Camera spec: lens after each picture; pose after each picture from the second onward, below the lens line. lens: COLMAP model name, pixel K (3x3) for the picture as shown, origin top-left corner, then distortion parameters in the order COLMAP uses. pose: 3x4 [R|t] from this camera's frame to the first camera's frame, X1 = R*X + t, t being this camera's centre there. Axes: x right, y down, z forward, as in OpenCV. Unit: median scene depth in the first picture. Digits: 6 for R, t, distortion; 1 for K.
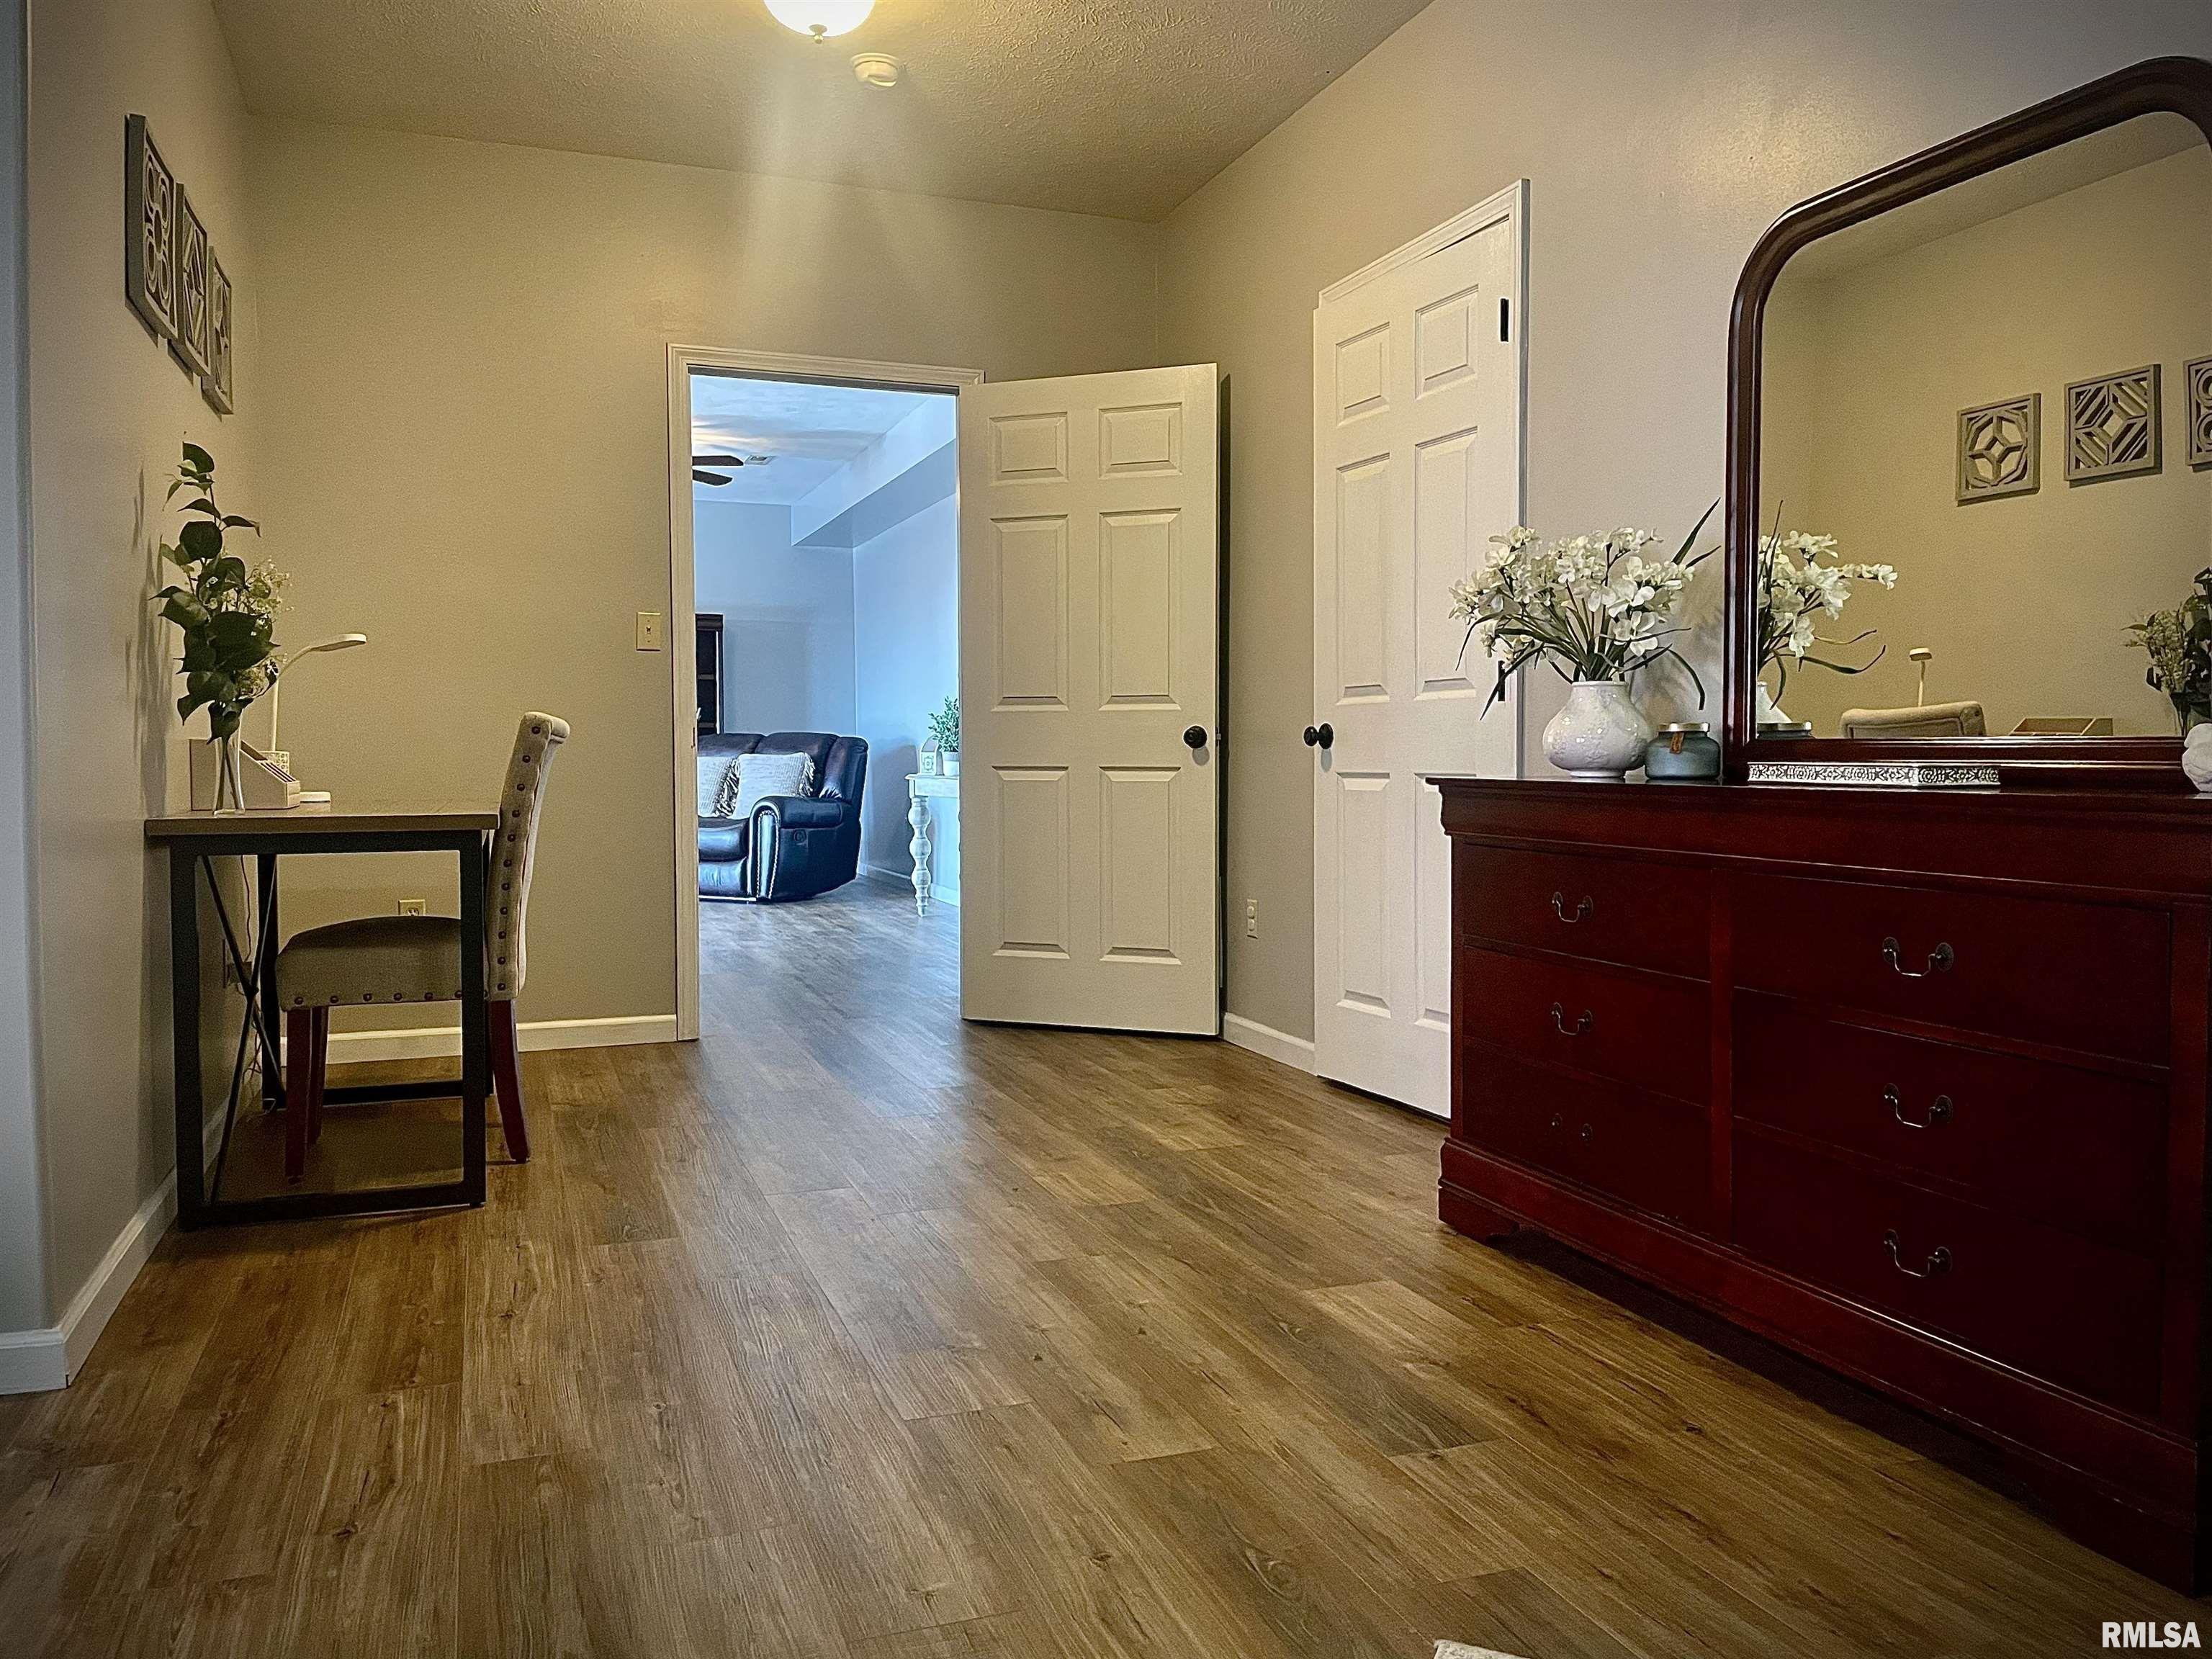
lens RADIAL K [[1665.0, 0, 1105.4], [0, 1665.0, 822.6], [0, 0, 1]] dist [0.058899, -0.079978]
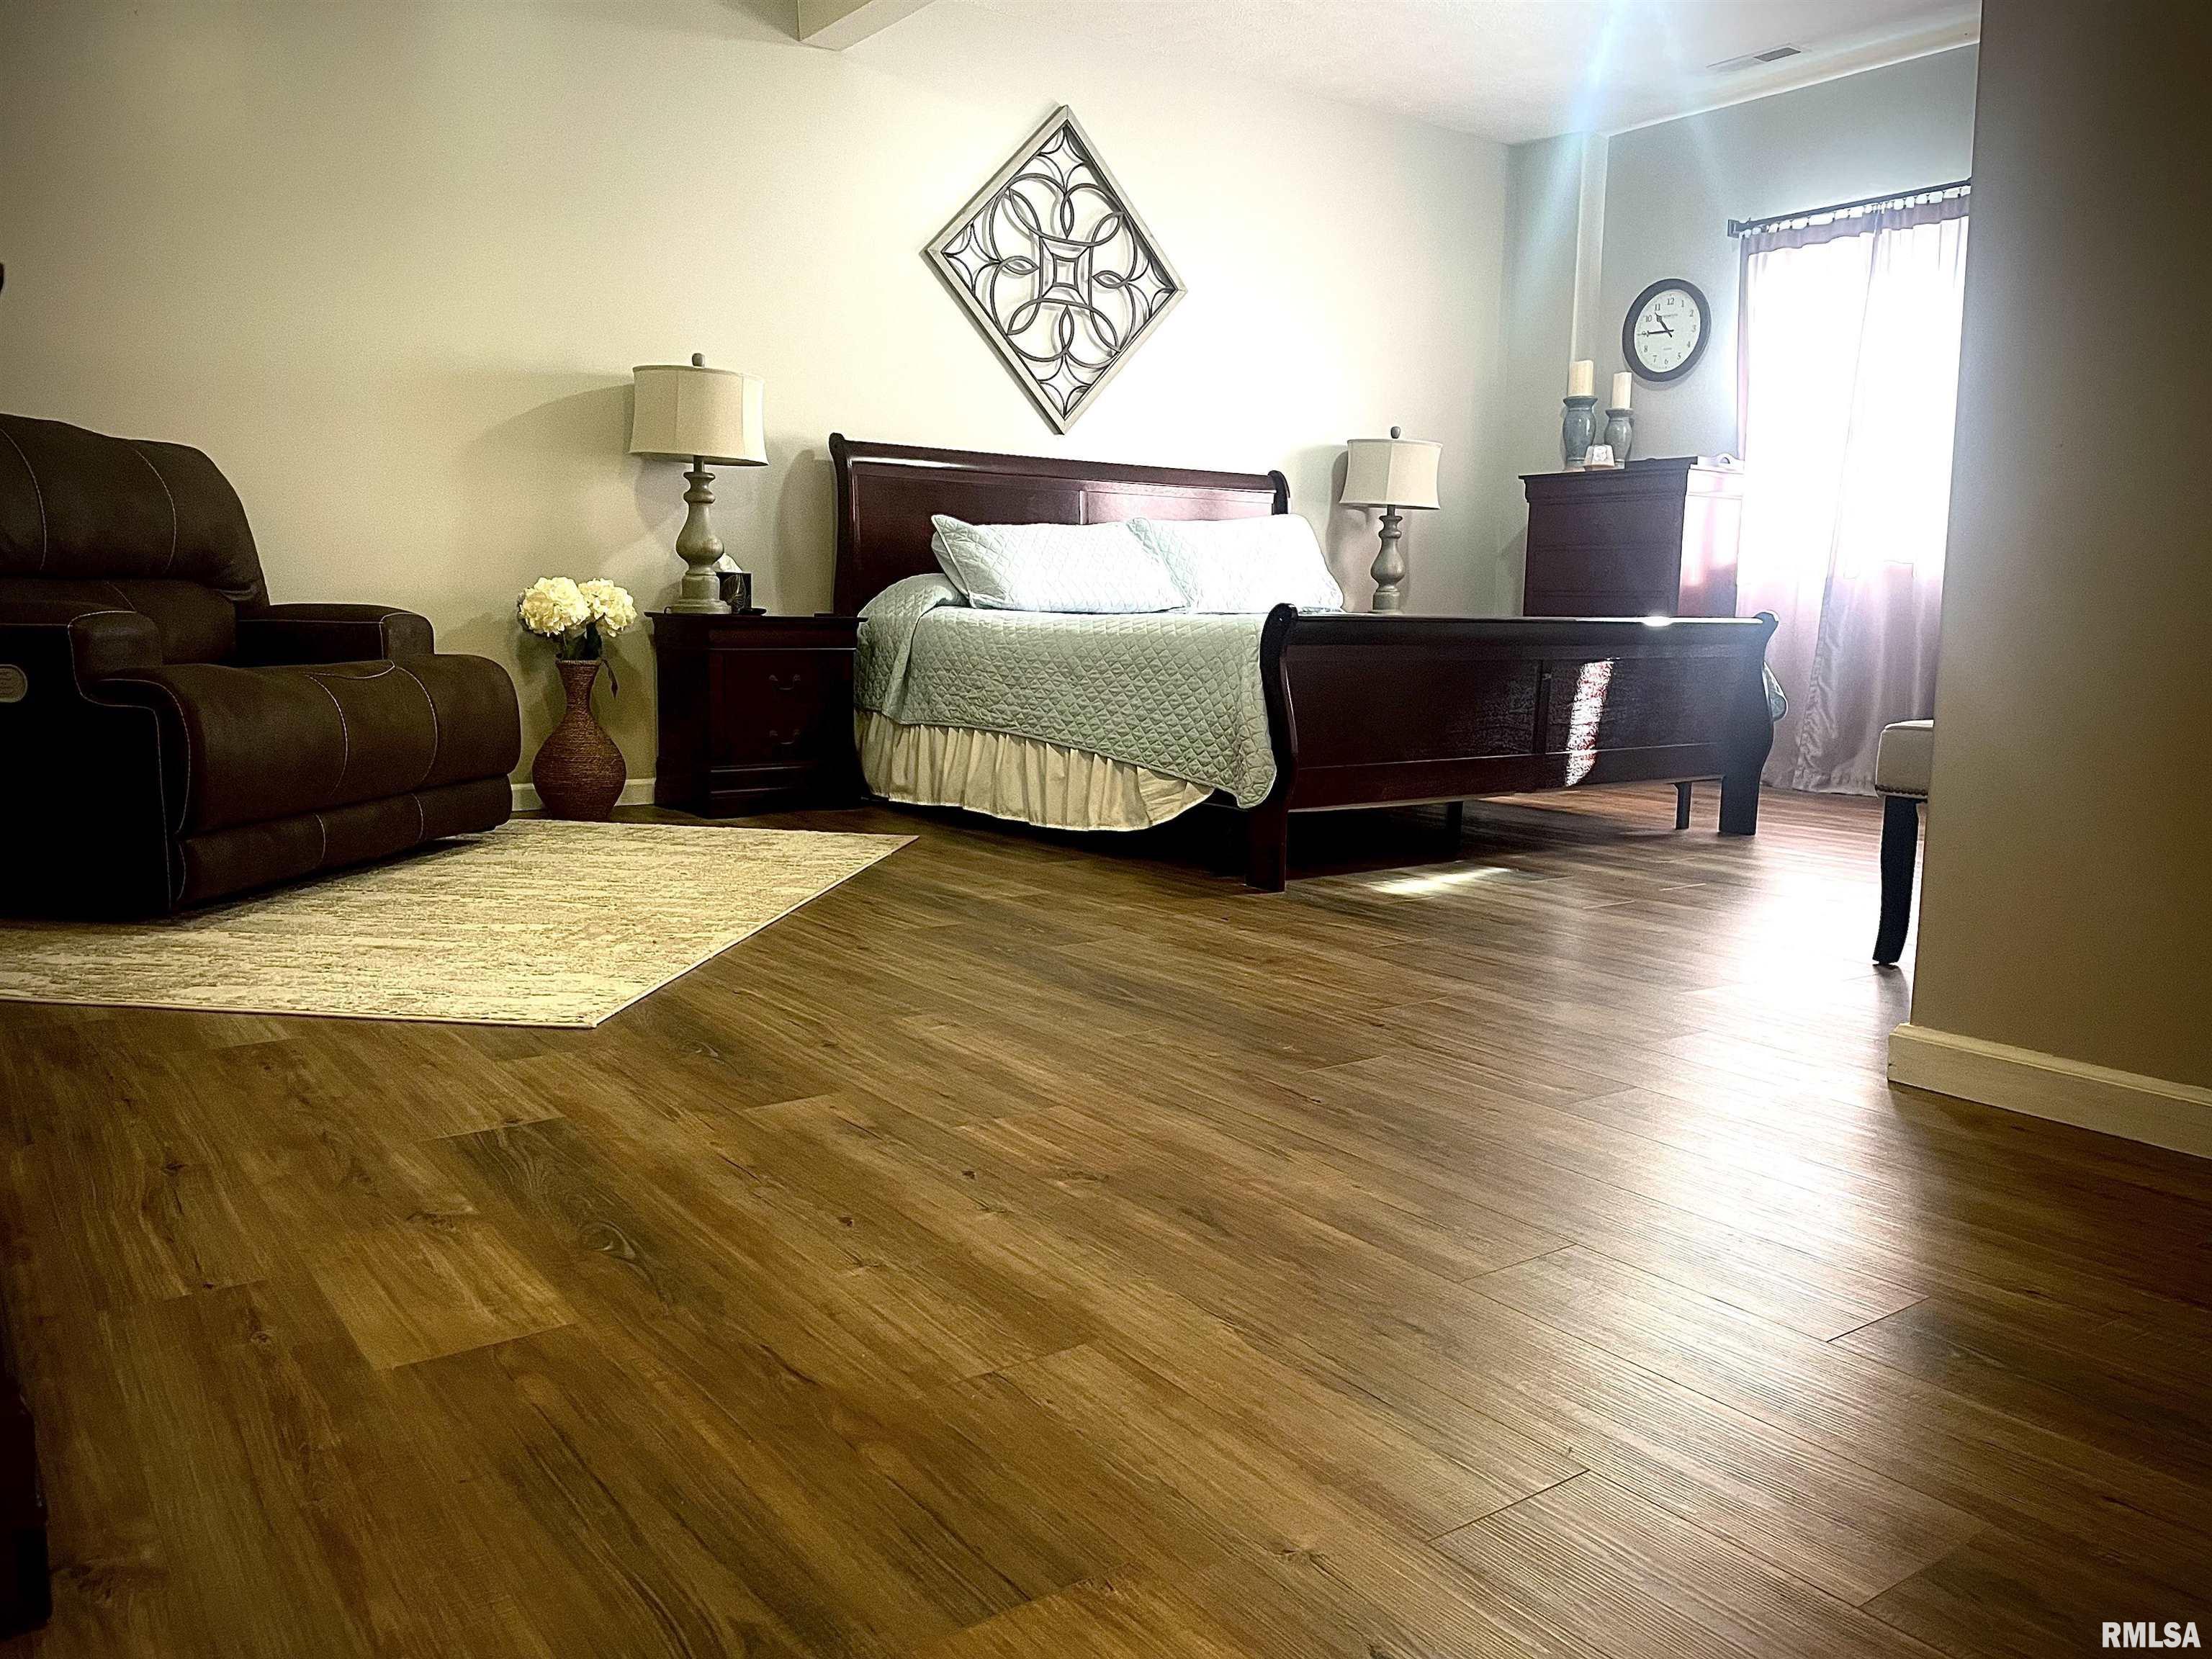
lens RADIAL K [[1665.0, 0, 1111.6], [0, 1665.0, 827.3], [0, 0, 1]] dist [0.058899, -0.079978]
pose [[-0.961939, 0.017452, -0.272708, 0.096127], [-0.032796, 0.983372, 0.178615, 0.015560], [0.271290, 0.180760, -0.945371, 1.559721]]
